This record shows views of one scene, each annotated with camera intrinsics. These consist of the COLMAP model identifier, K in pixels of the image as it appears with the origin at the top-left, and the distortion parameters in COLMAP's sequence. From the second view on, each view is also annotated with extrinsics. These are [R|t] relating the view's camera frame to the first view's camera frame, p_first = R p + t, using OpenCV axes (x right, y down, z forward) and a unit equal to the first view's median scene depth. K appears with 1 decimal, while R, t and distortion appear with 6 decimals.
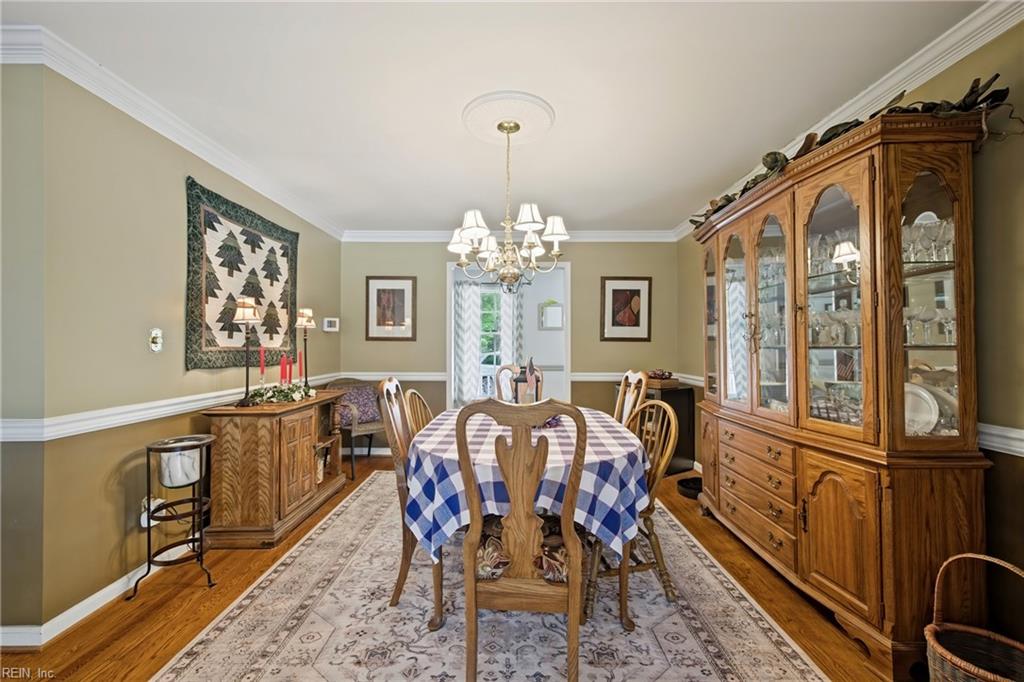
lens RADIAL K [[401.6, 0, 513.5], [0, 401.6, 343.8], [0, 0, 1]] dist [0.003070, -0.000054]
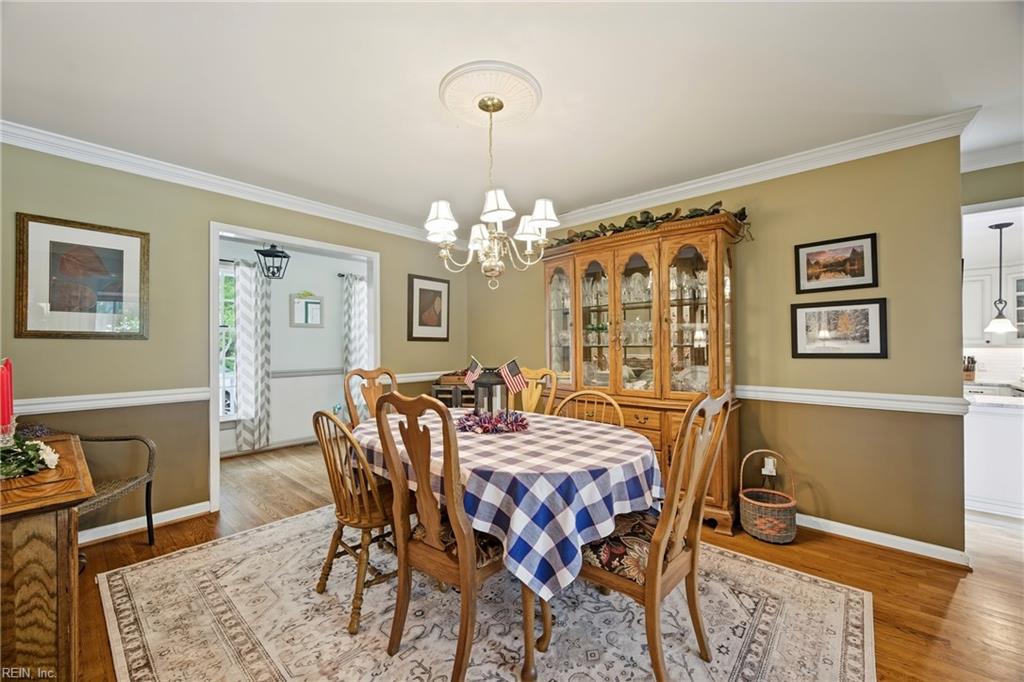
lens RADIAL K [[395.8, 0, 511.5], [0, 395.8, 343.5], [0, 0, 1]] dist [0.007050, -0.002362]
pose [[0.660041, -0.000777, 0.751229, -0.471656], [0.000430, 1.000000, 0.000657, -0.000757], [-0.751229, -0.000110, 0.660041, 0.267477]]
